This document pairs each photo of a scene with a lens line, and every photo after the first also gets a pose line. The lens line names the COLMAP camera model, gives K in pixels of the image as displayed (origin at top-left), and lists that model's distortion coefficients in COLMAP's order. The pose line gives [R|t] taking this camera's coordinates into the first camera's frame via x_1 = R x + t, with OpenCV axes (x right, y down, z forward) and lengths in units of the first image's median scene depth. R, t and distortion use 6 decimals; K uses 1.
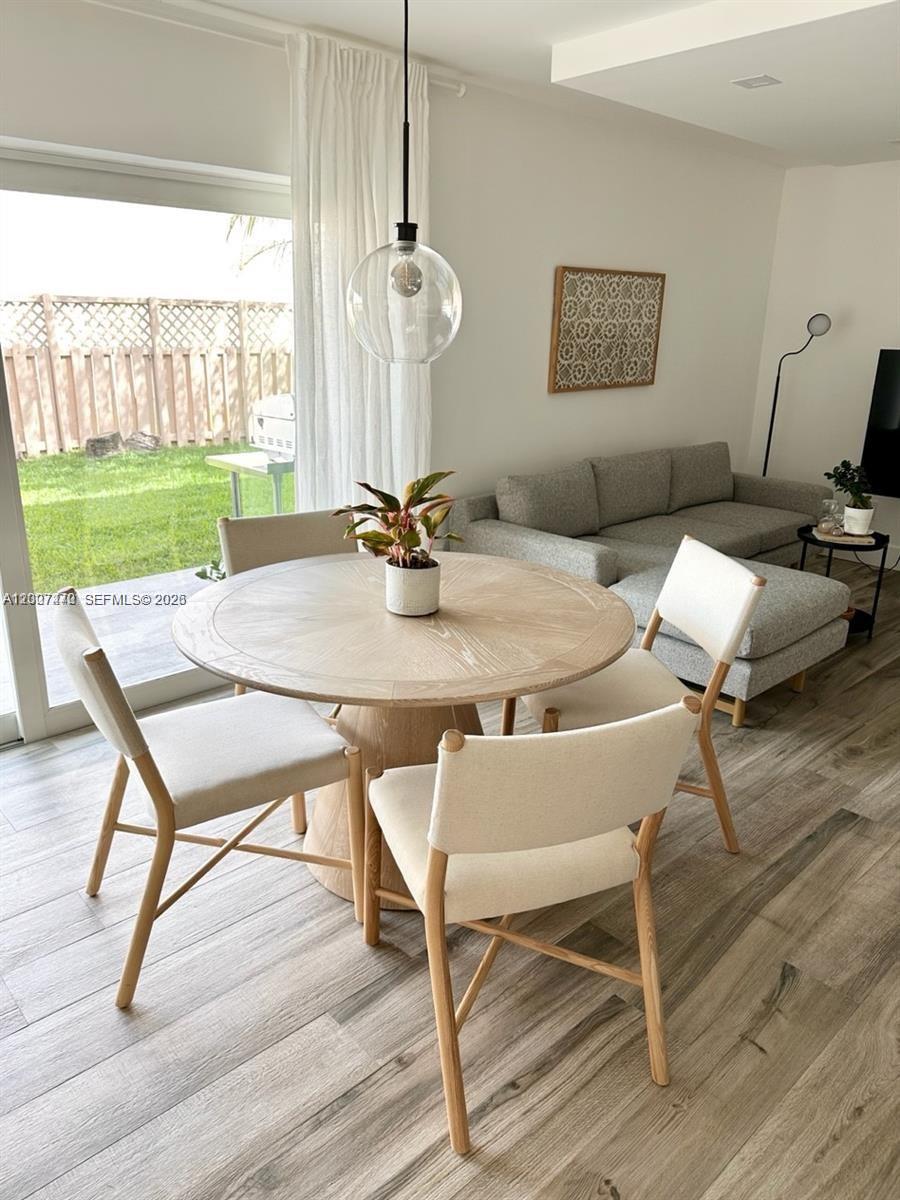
lens RADIAL K [[844.5, 0, 450.0], [0, 844.5, 600.0], [0, 0, 1]] dist [0.109834, -0.169614]
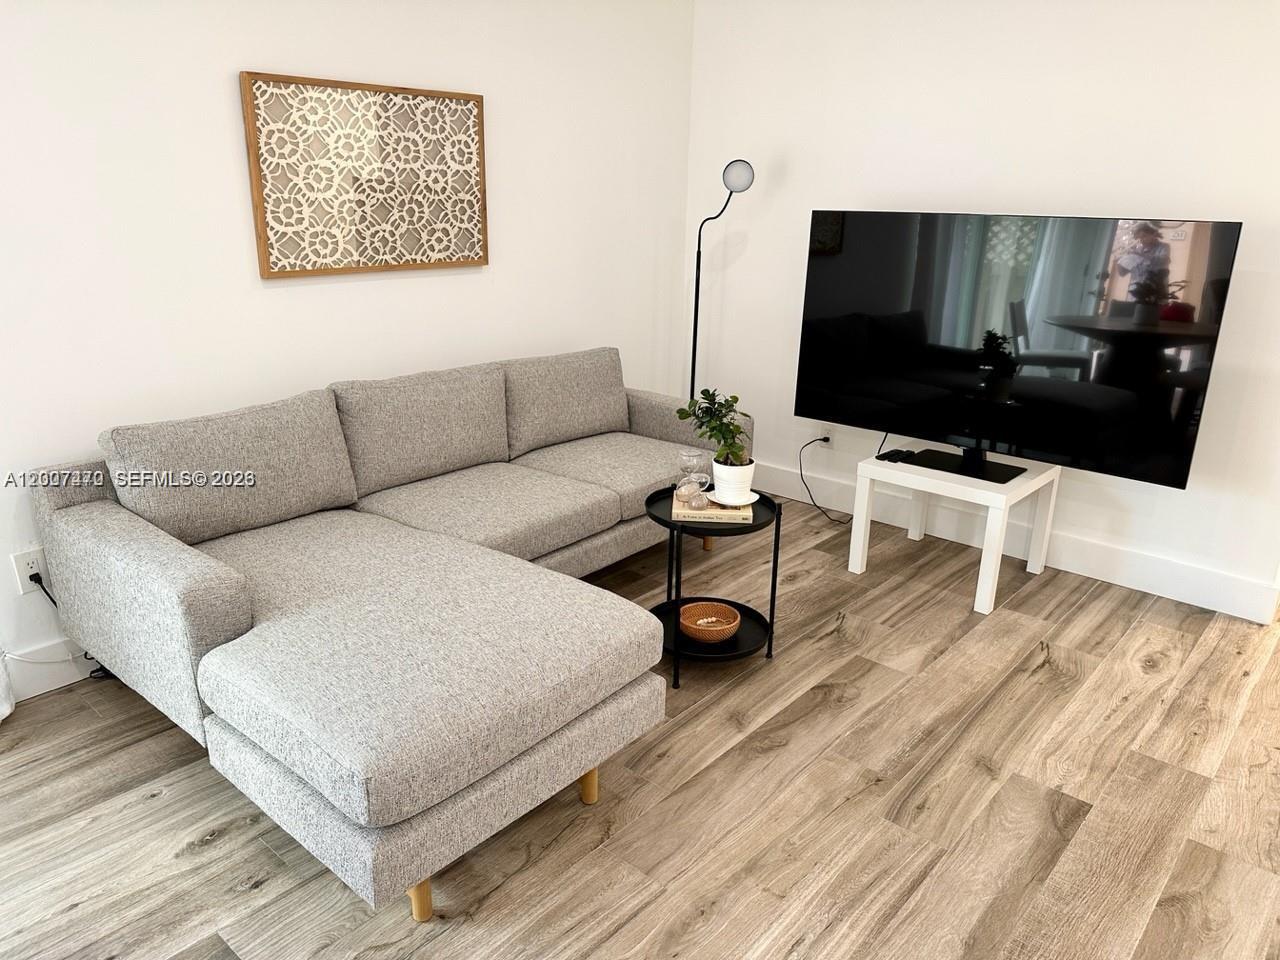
lens RADIAL K [[898.8, 0, 636.9], [0, 898.8, 484.6], [0, 0, 1]] dist [0.094894, -0.163632]
pose [[0.994986, -0.033401, 0.094271, 0.312316], [0.033180, 0.999442, 0.003913, -0.087048], [-0.094349, -0.000765, 0.995539, 0.314223]]
